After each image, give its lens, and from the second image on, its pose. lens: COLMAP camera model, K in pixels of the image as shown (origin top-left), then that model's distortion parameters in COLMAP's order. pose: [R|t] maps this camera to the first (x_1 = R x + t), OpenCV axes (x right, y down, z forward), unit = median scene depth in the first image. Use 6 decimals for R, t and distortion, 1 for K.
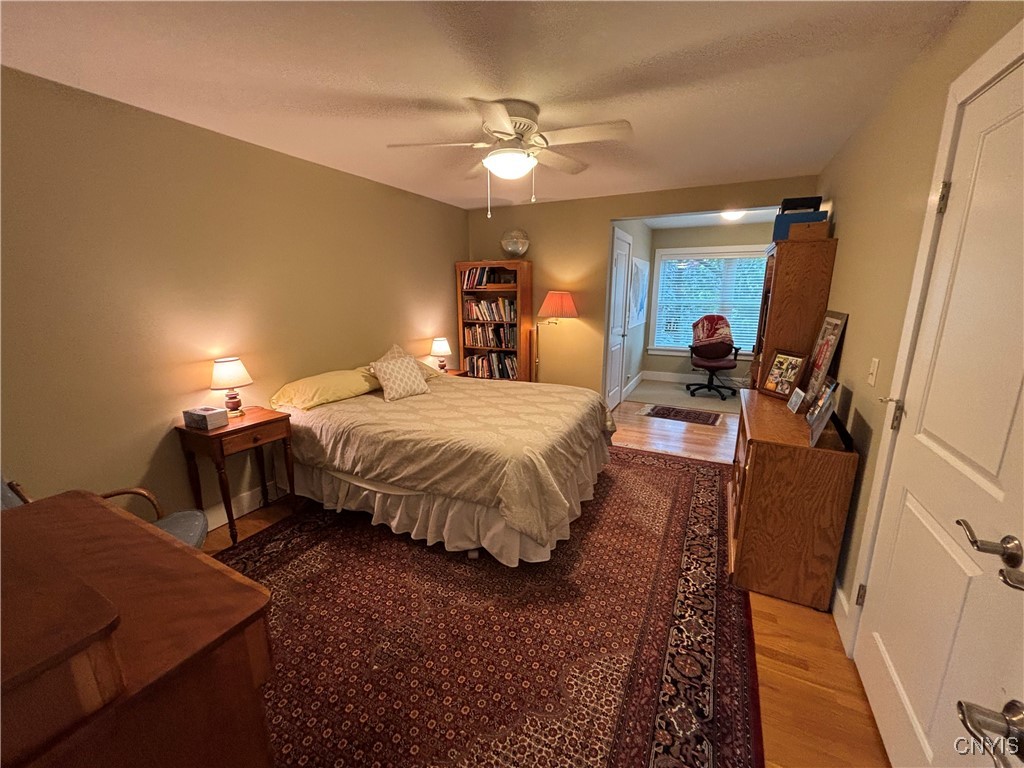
lens RADIAL K [[413.7, 0, 509.7], [0, 413.7, 384.4], [0, 0, 1]] dist [0.002618, 0.000030]
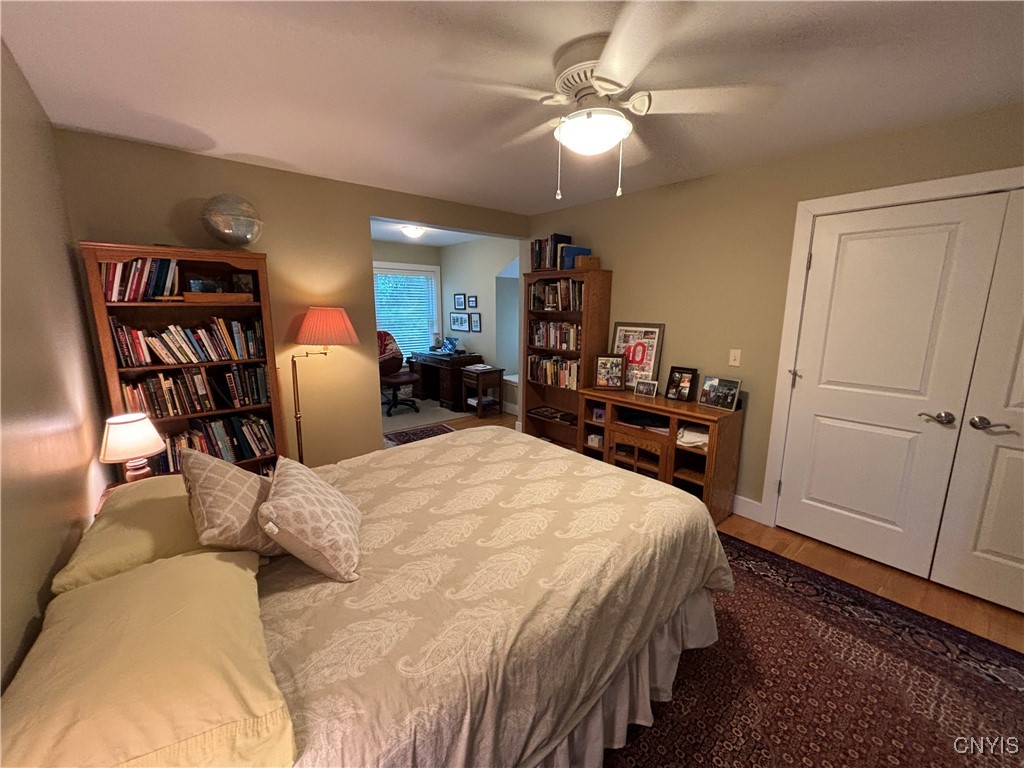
lens RADIAL K [[413.7, 0, 509.7], [0, 413.7, 384.4], [0, 0, 1]] dist [0.002618, 0.000030]
pose [[0.392438, -0.169185, 0.904084, -0.379587], [0.195784, 0.975776, 0.097617, -0.102992], [-0.898700, 0.138696, 0.416056, 0.440666]]
